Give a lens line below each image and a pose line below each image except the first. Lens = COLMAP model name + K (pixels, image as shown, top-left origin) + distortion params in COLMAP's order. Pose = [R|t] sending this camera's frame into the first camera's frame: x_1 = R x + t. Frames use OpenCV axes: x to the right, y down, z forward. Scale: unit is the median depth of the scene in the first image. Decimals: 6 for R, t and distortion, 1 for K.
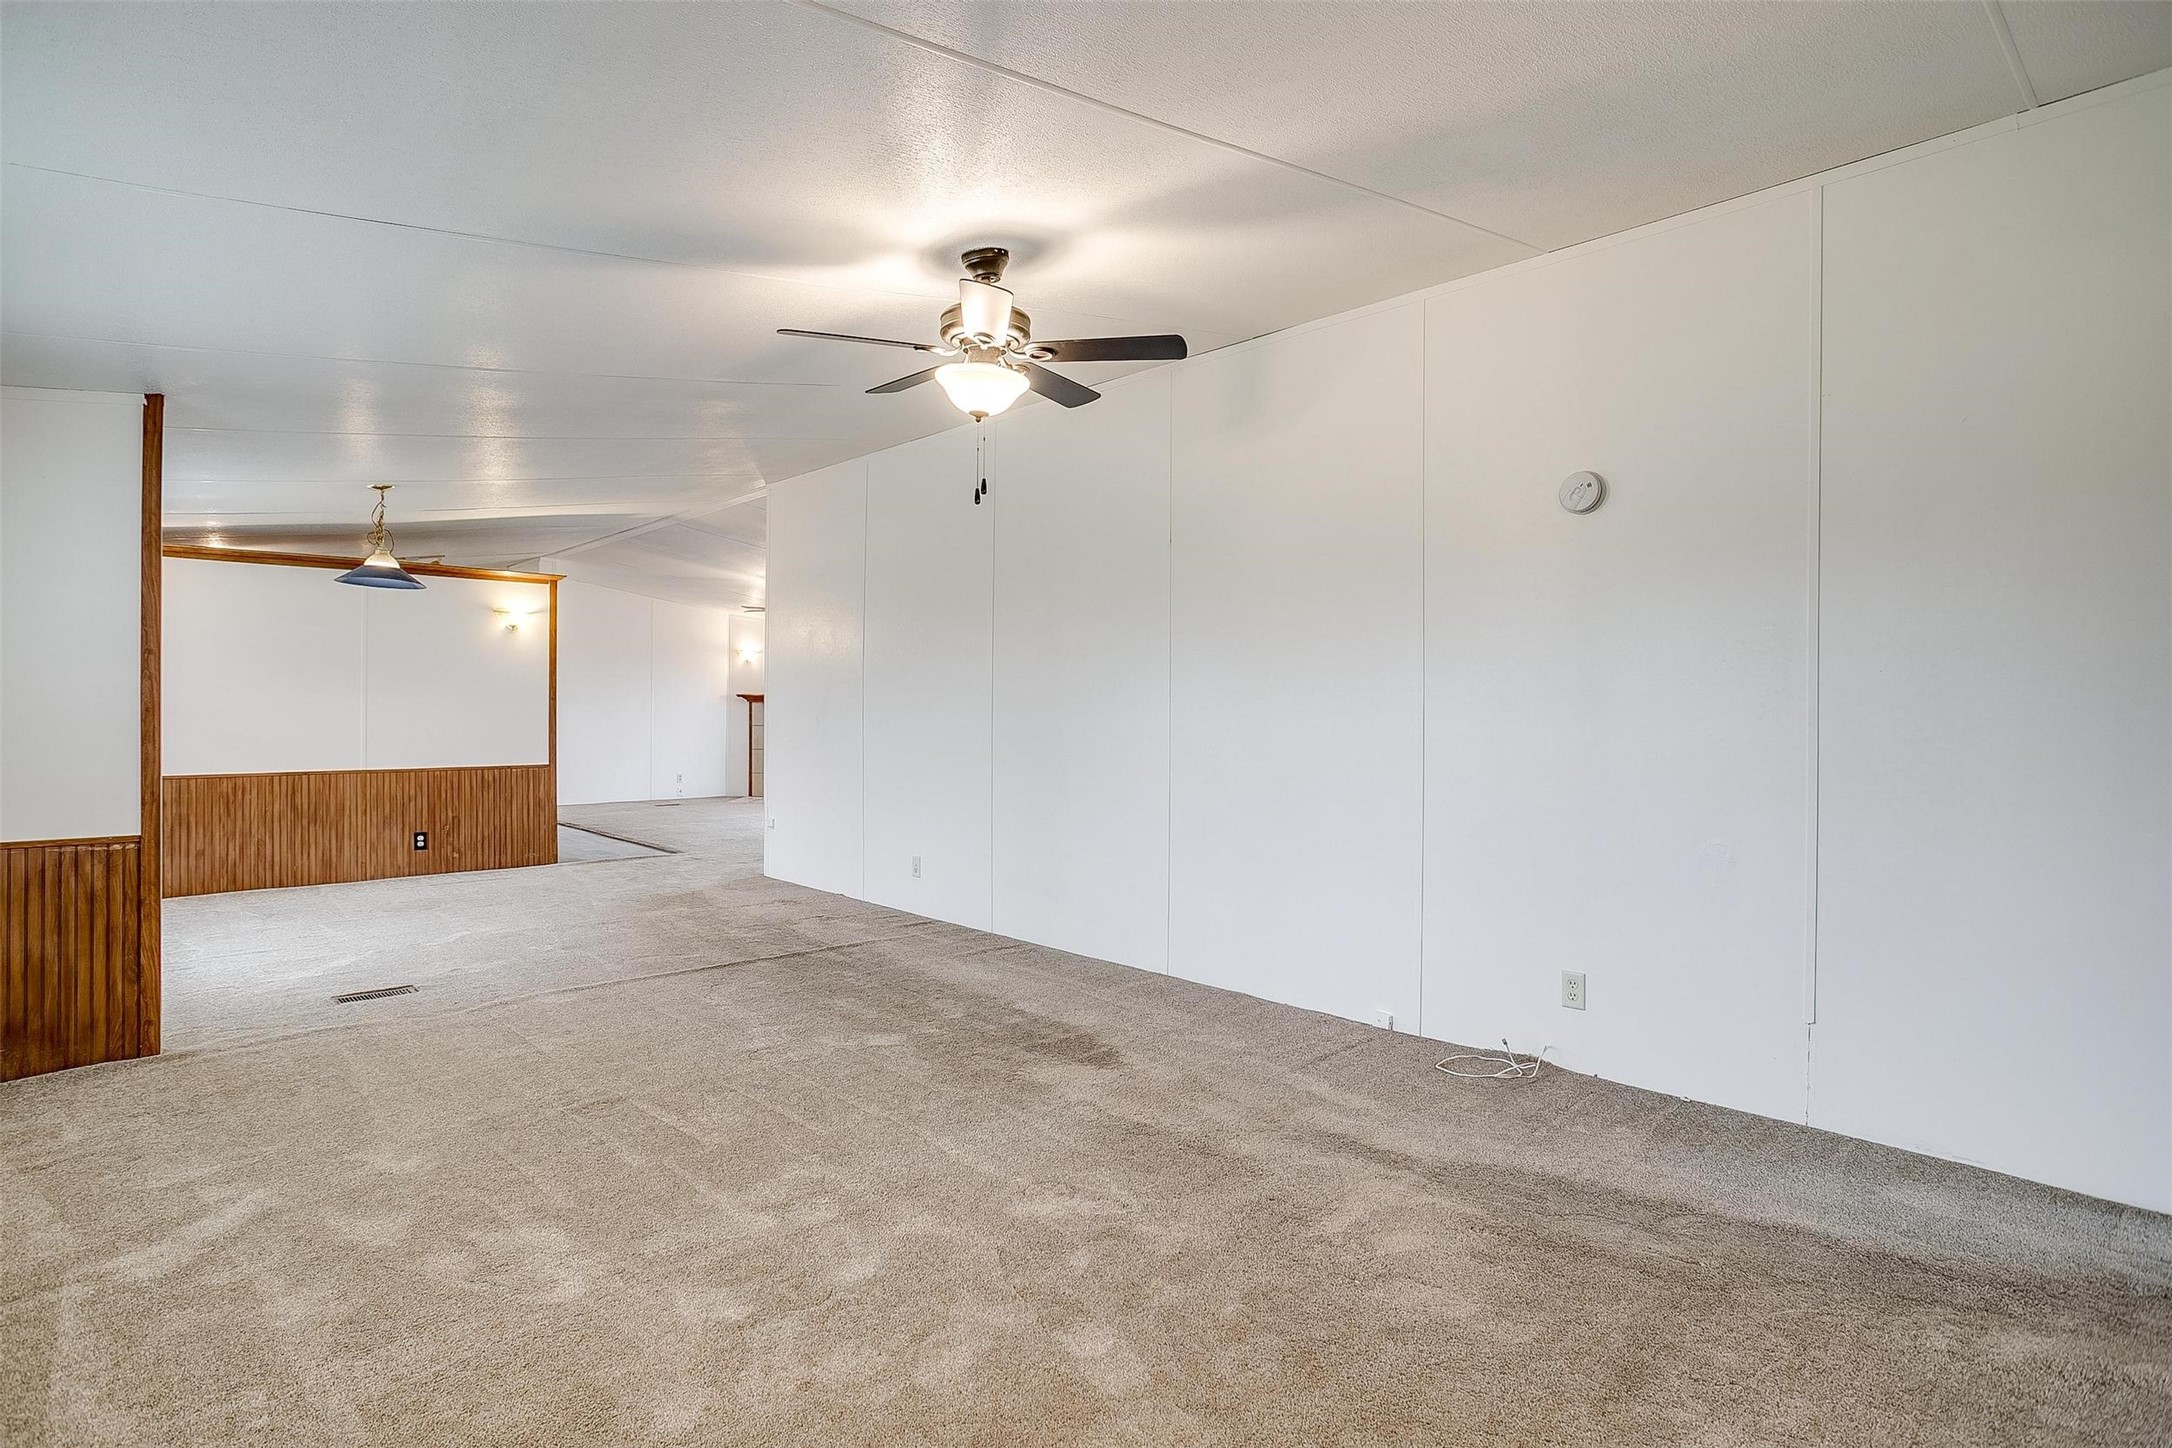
lens RADIAL K [[1098.5, 0, 1066.2], [0, 1098.5, 701.4], [0, 0, 1]] dist [-0.065442, 0.030689]
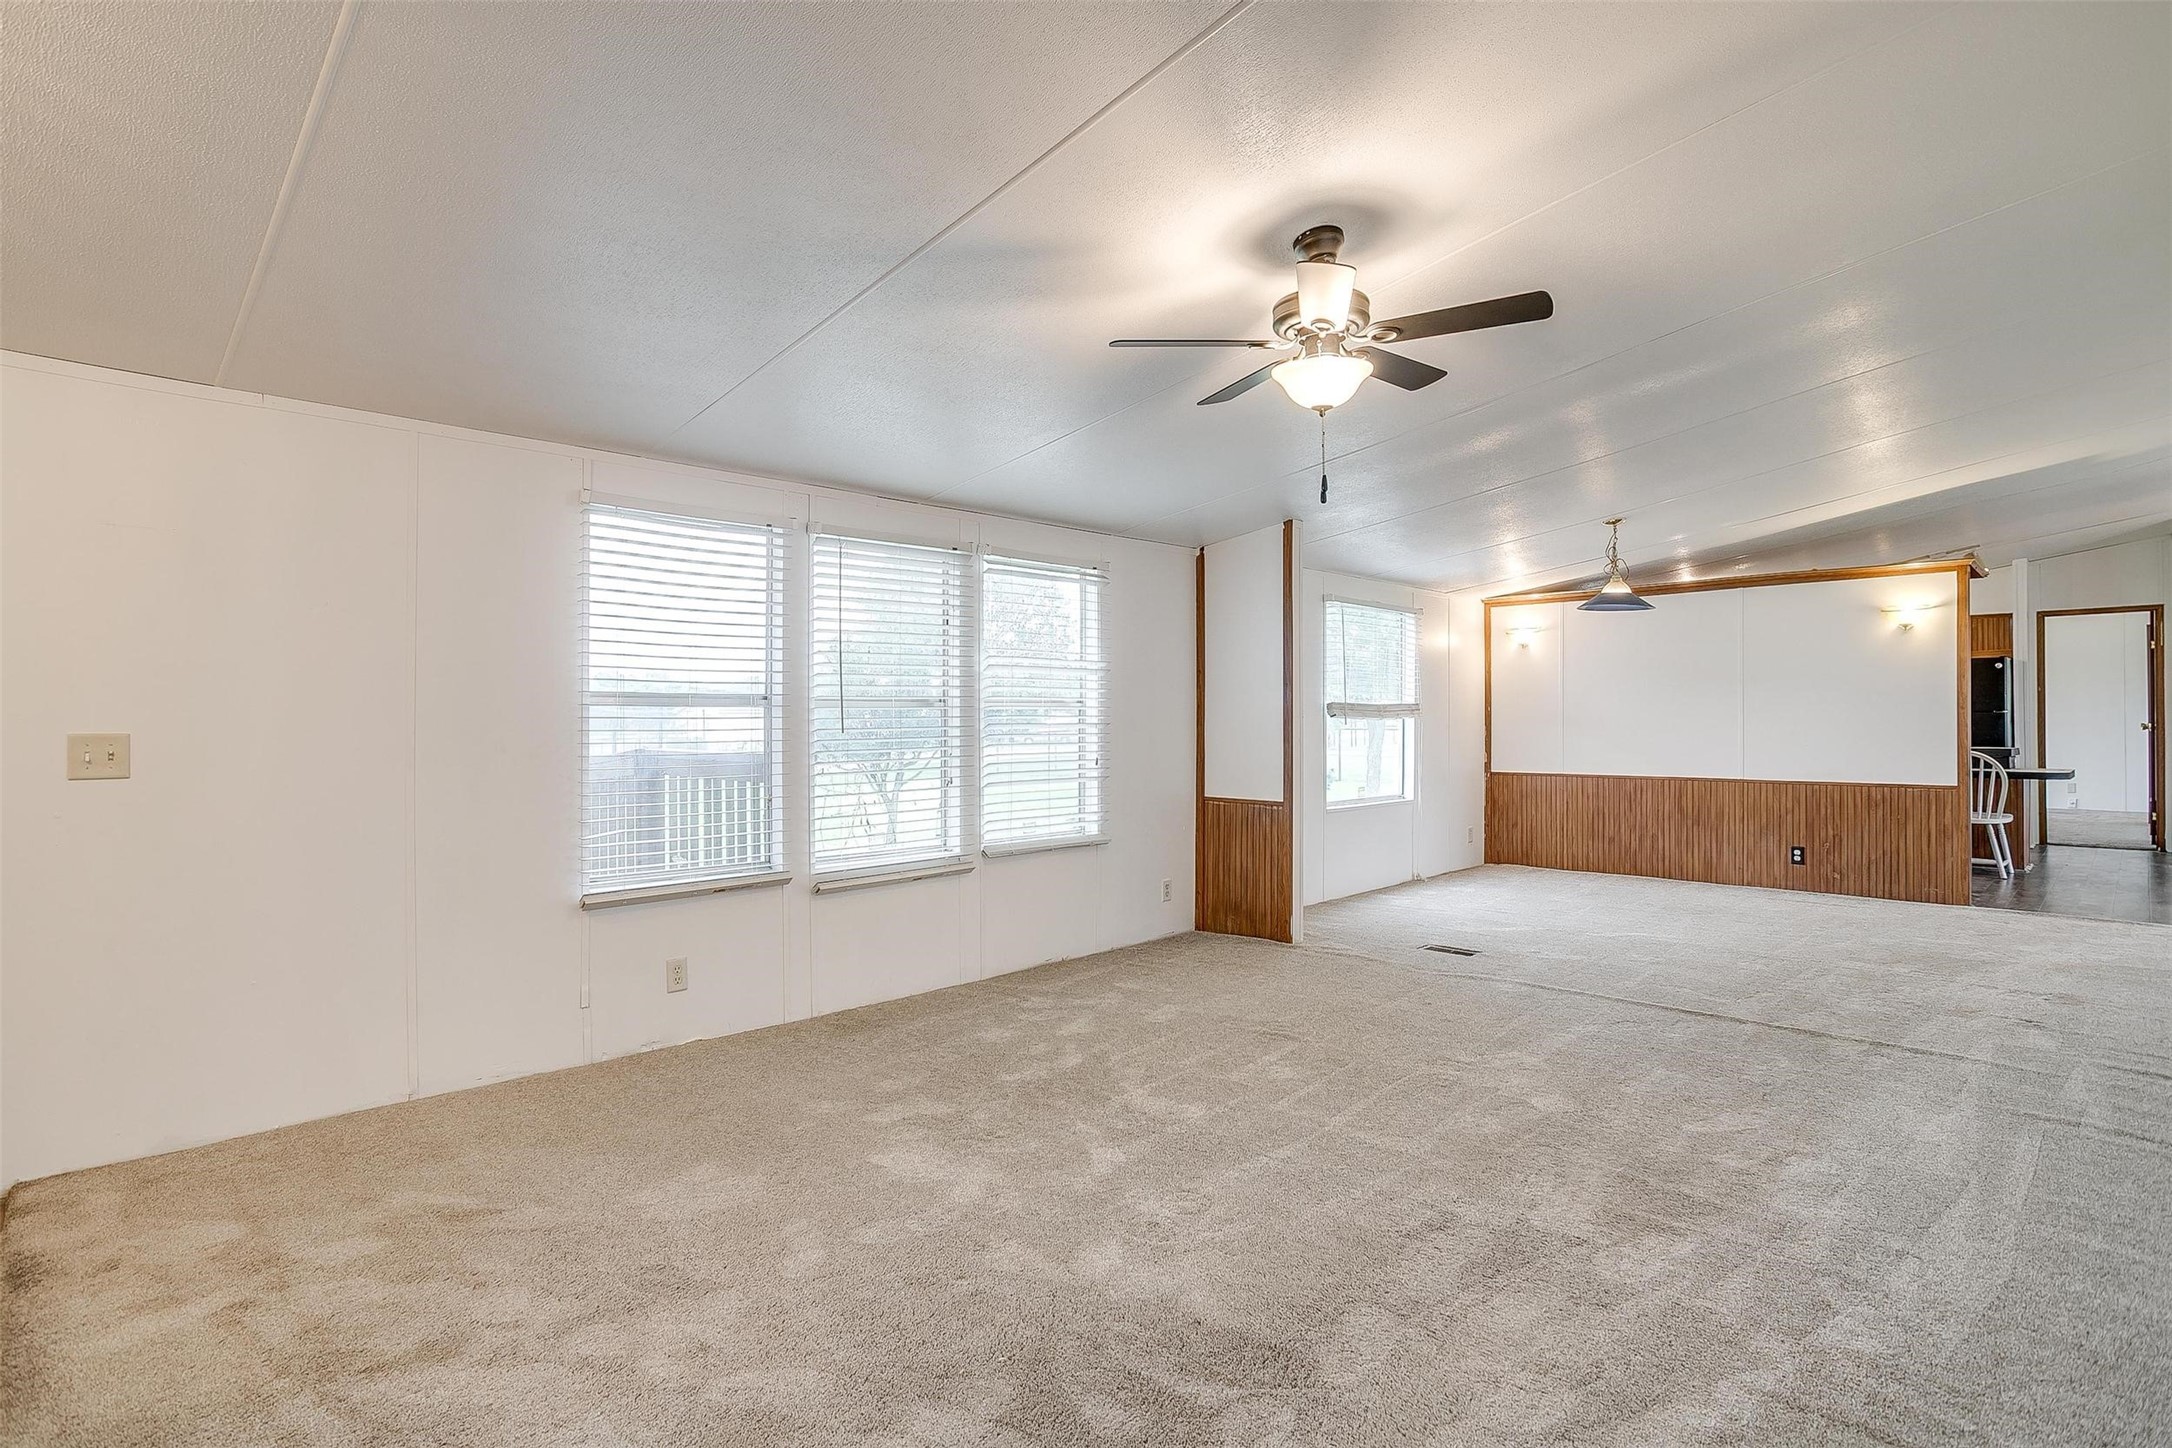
lens RADIAL K [[1098.5, 0, 1066.2], [0, 1098.5, 701.4], [0, 0, 1]] dist [-0.065442, 0.030689]
pose [[0.015152, -0.017176, -0.999738, 0.396725], [0.006999, 0.999830, -0.017071, 0.001831], [0.999861, -0.006739, 0.015269, 0.348025]]
